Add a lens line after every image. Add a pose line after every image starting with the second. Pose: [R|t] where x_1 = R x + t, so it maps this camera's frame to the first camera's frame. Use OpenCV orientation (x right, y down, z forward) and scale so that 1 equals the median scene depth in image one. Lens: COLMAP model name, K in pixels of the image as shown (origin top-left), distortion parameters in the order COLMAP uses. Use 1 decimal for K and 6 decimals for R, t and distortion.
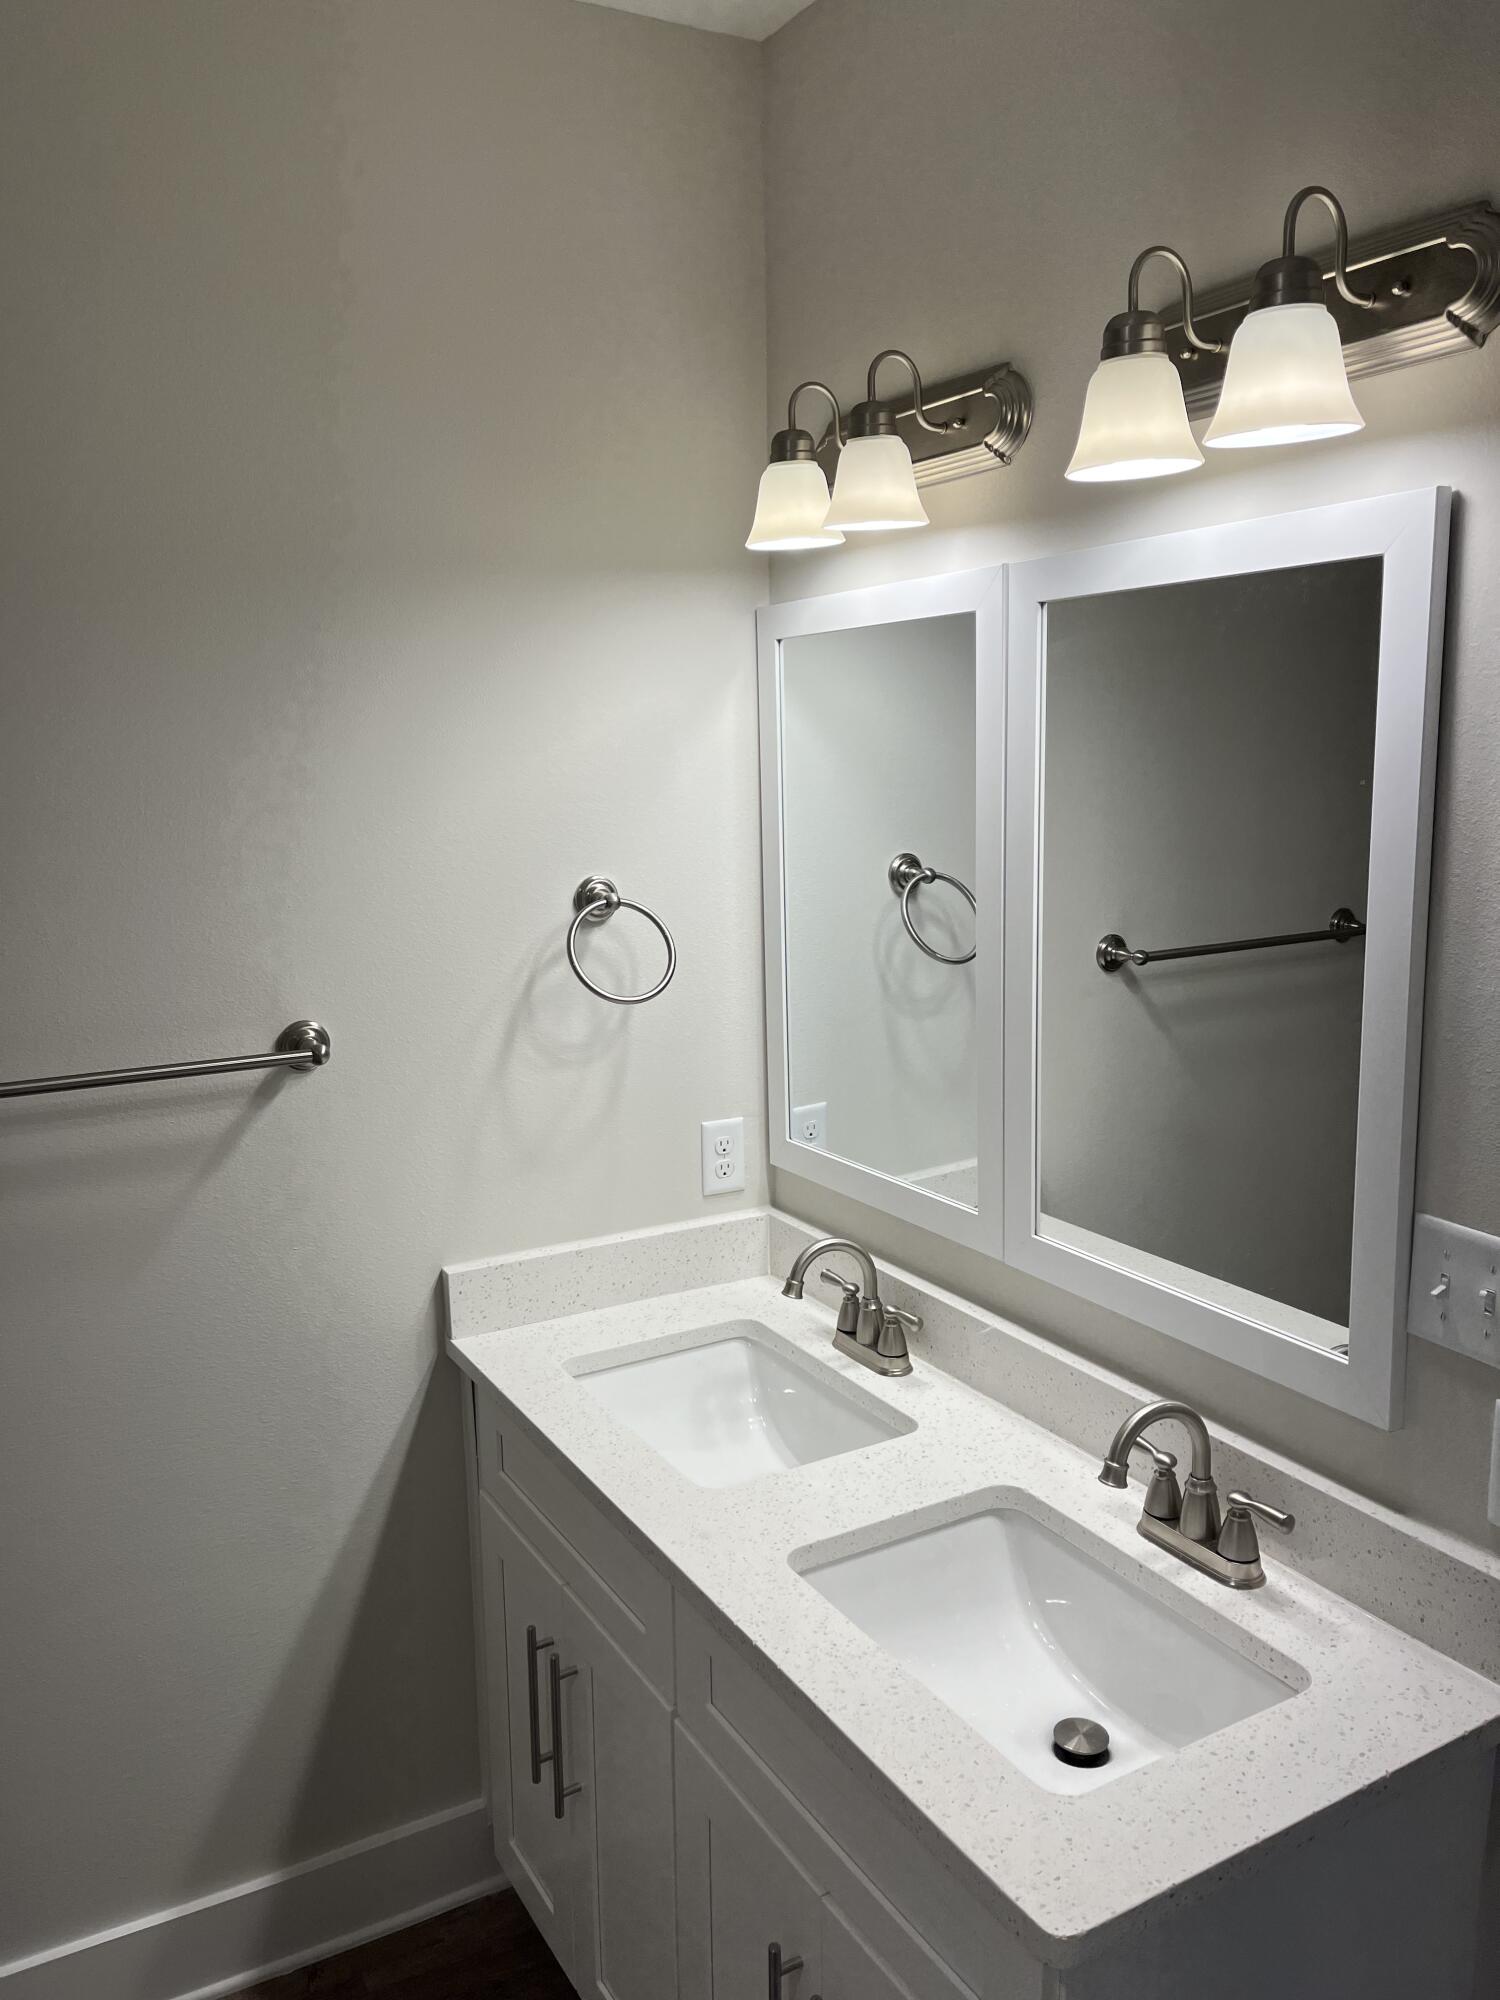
lens RADIAL K [[1495.8, 0, 750.0], [0, 1495.8, 1000.0], [0, 0, 1]] dist [0.002783, -0.000572]
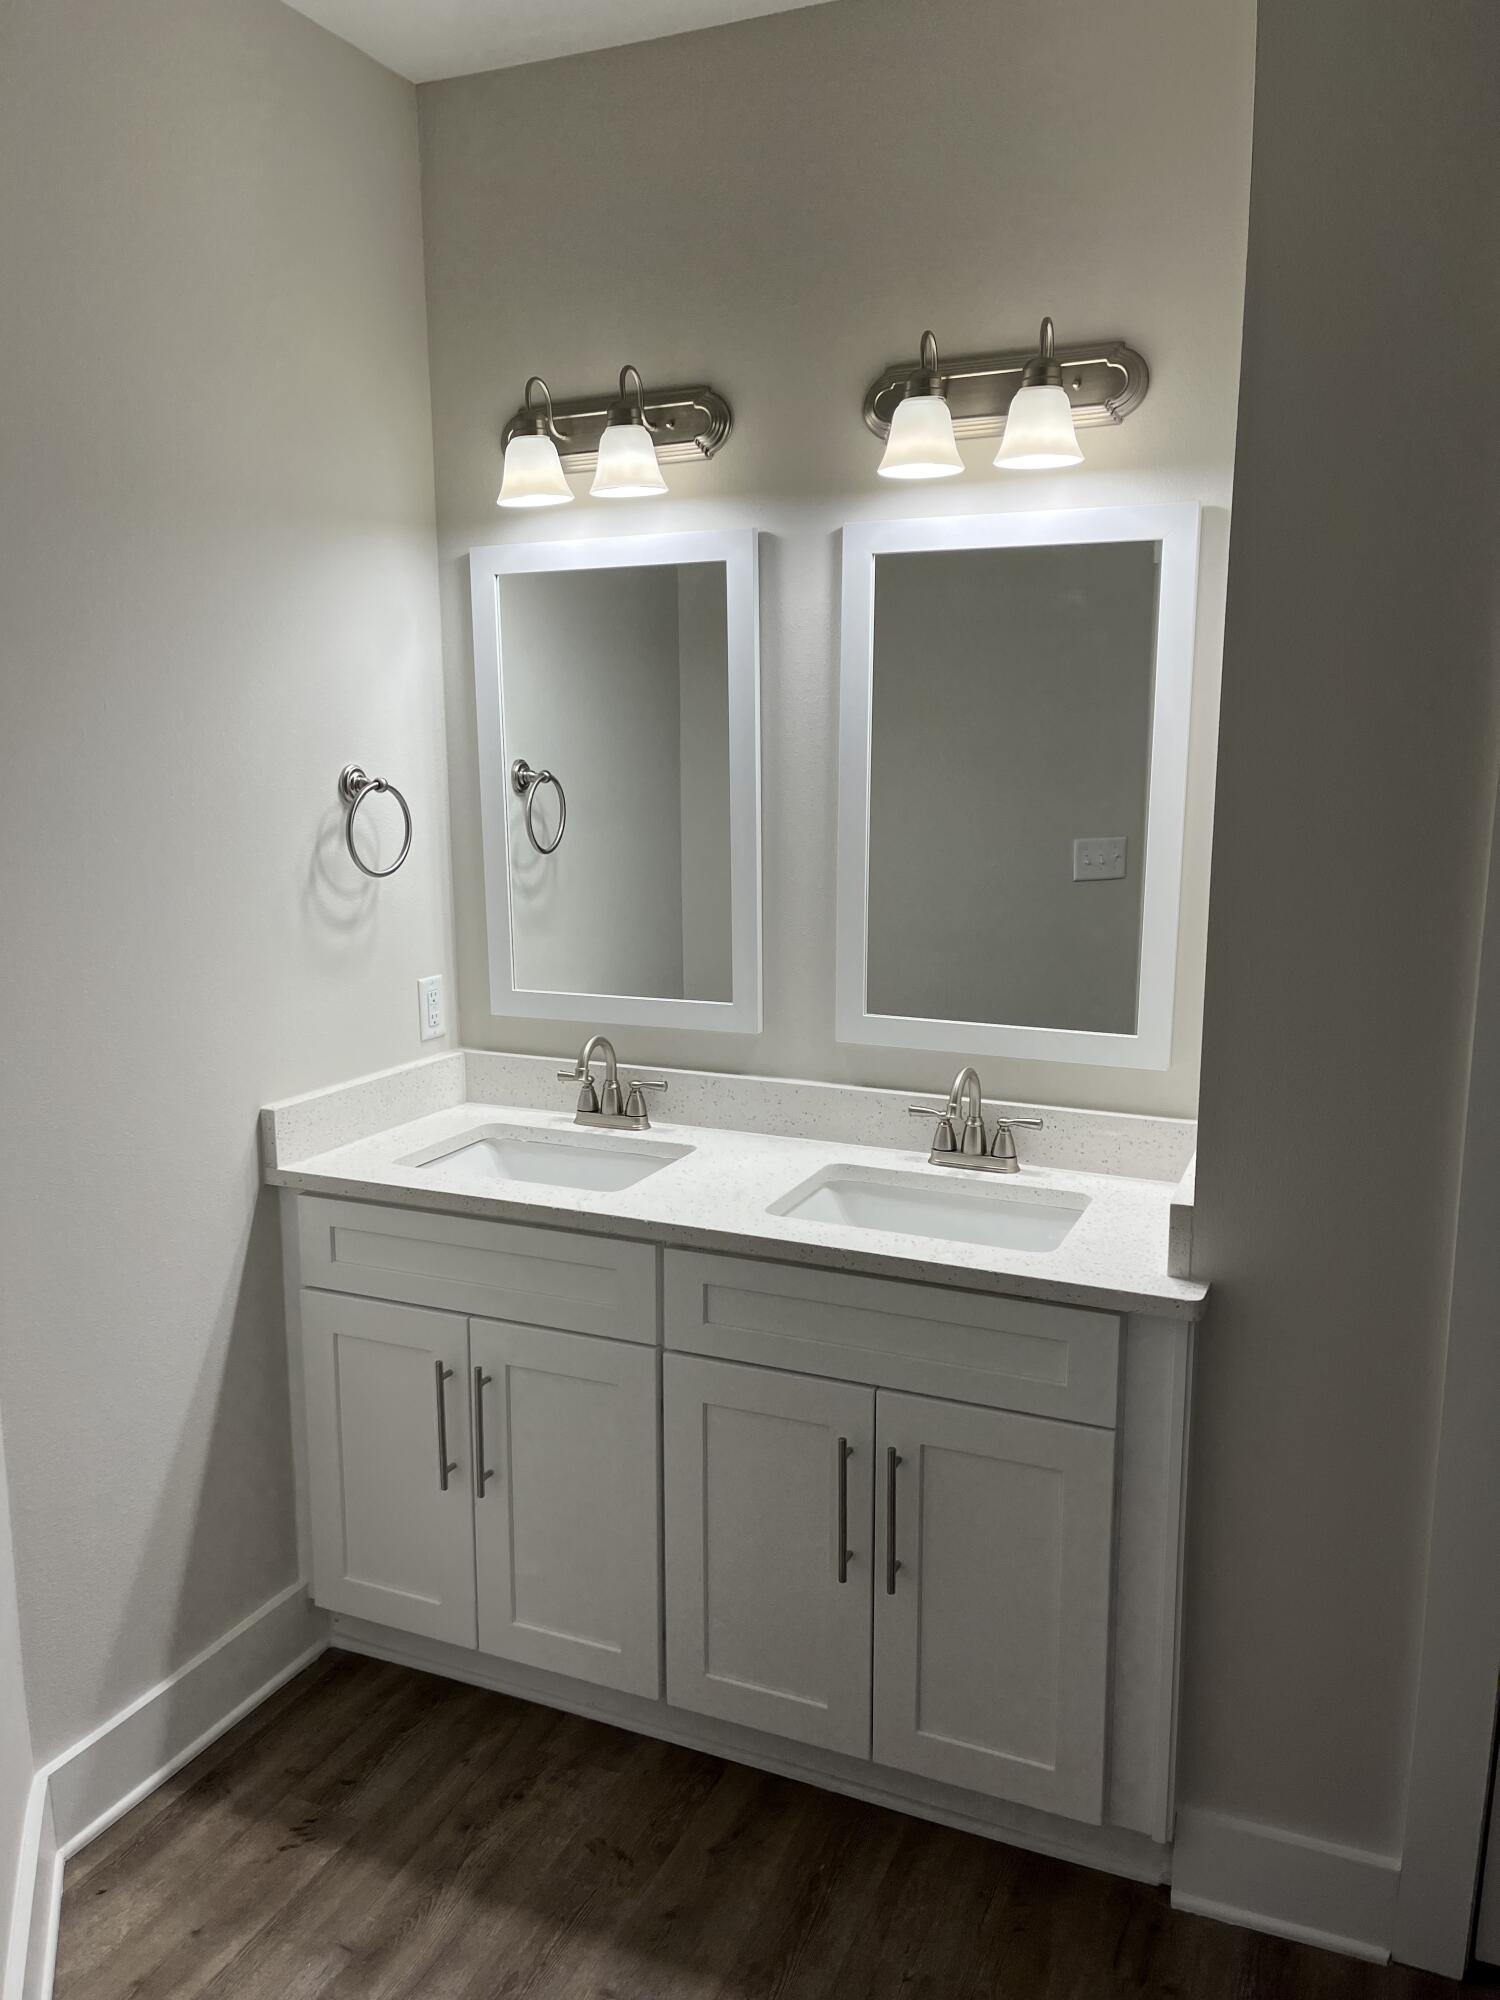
lens RADIAL K [[1497.6, 0, 752.3], [0, 1497.6, 1051.8], [0, 0, 1]] dist [-0.000792, 0.002459]
pose [[0.791975, -0.100904, 0.602157, -0.591403], [0.086333, 0.994847, 0.053159, 0.109112], [-0.604418, 0.009885, 0.796606, -0.128688]]
